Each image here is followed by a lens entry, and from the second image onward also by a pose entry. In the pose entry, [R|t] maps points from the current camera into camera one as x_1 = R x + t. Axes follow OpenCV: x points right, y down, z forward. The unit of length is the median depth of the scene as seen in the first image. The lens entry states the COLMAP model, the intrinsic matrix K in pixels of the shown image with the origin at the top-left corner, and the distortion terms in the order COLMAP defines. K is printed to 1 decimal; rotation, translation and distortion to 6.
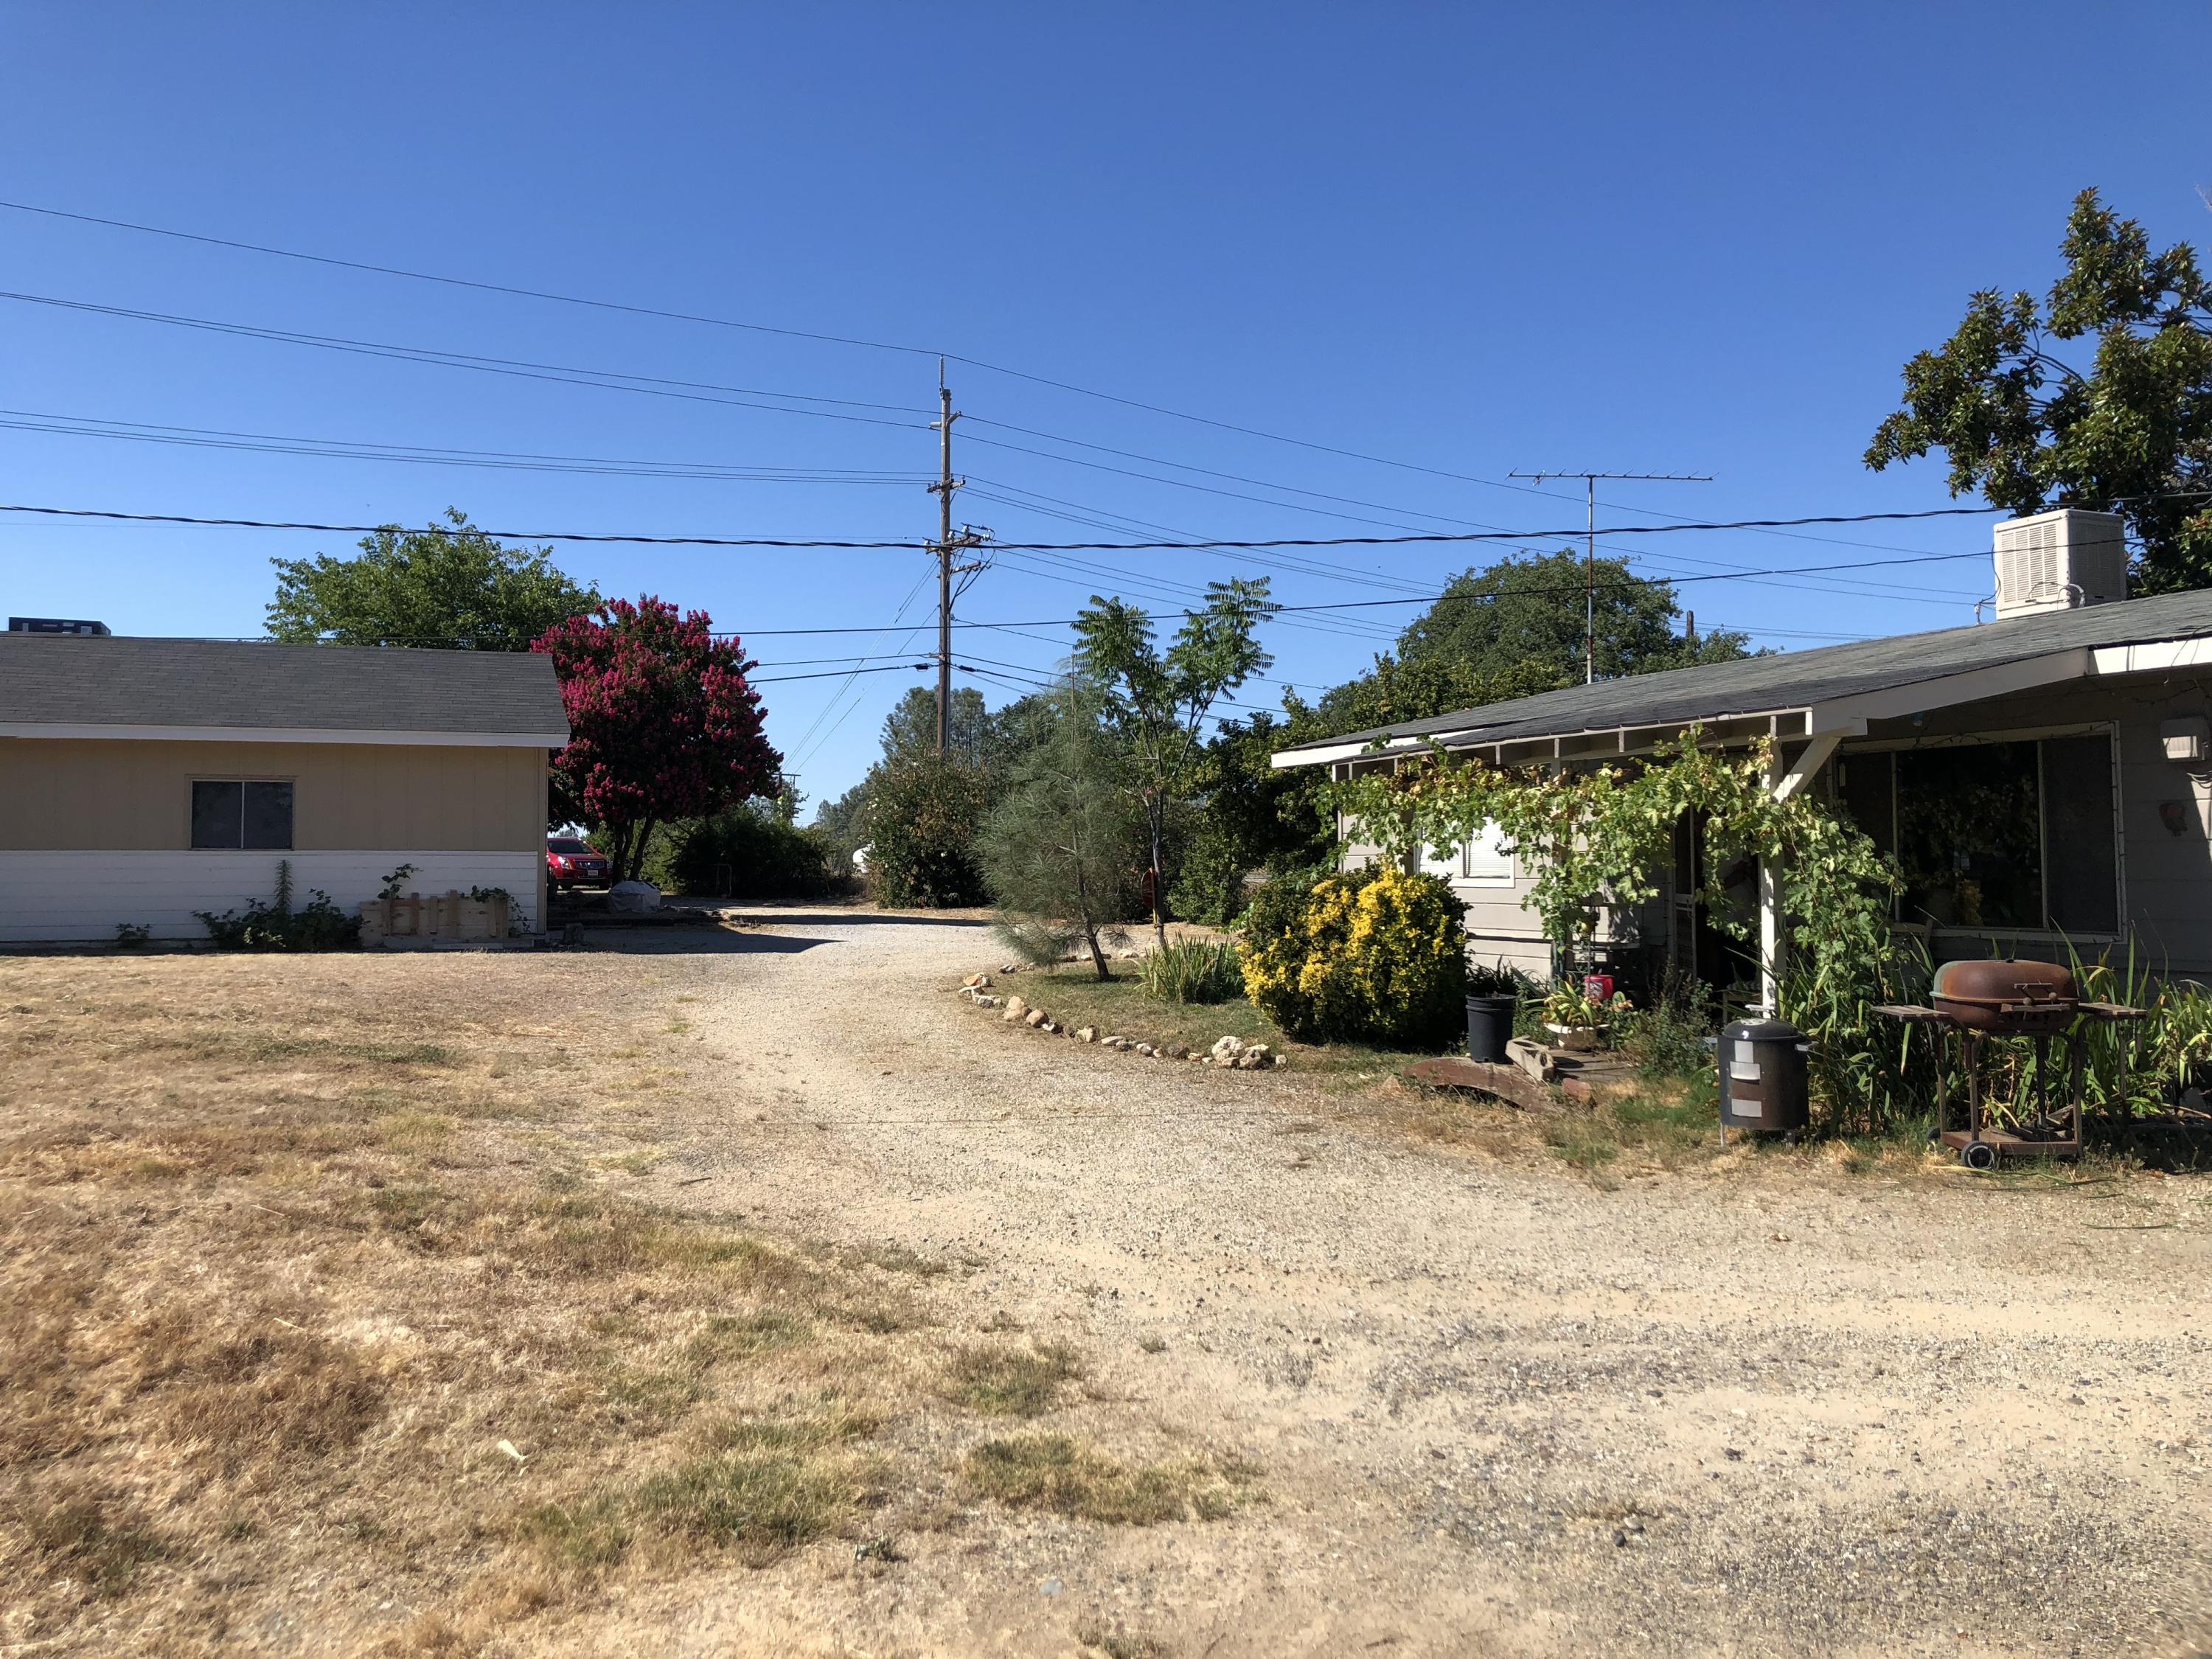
lens RADIAL K [[1825.4, 0, 1049.8], [0, 1825.4, 815.4], [0, 0, 1]] dist [0.006095, -0.010451]
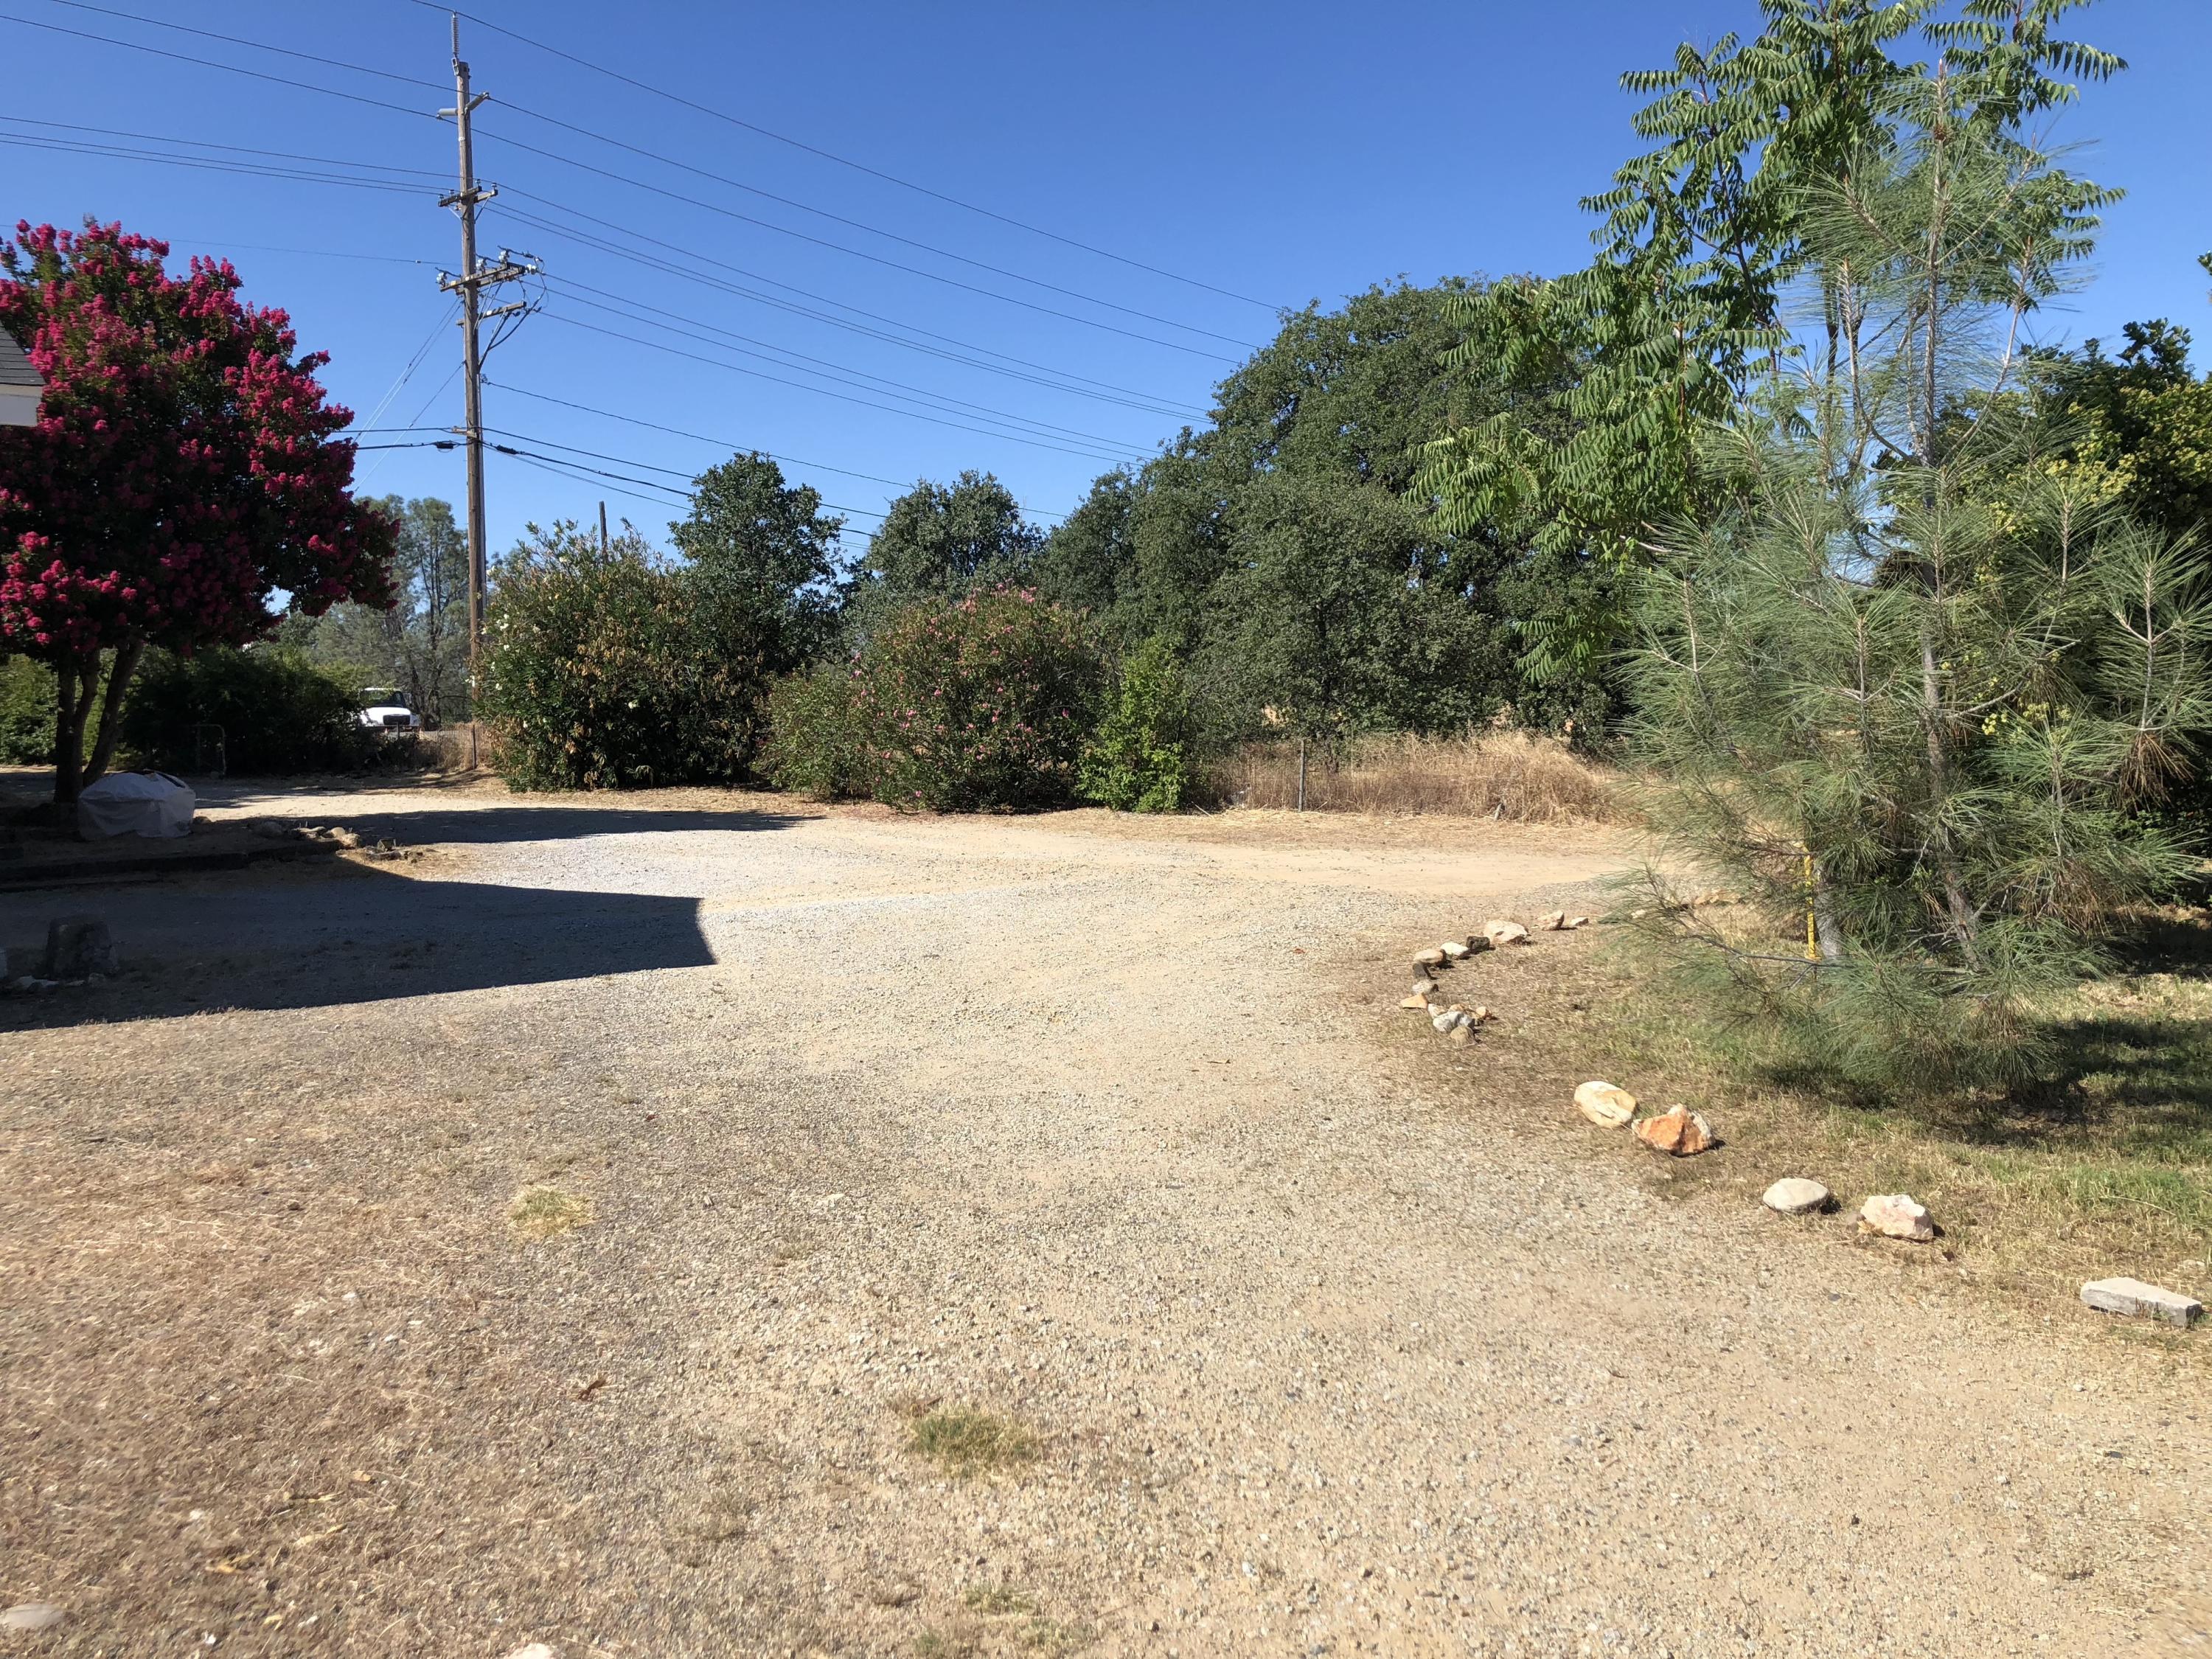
lens RADIAL K [[1835.6, 0, 1124.5], [0, 1835.6, 800.5], [0, 0, 1]] dist [0.071232, -0.079250]
pose [[0.943906, -0.028870, 0.328951, -0.061343], [0.001925, 0.996635, 0.081945, 0.001196], [-0.330210, -0.076715, 0.940785, 0.191595]]
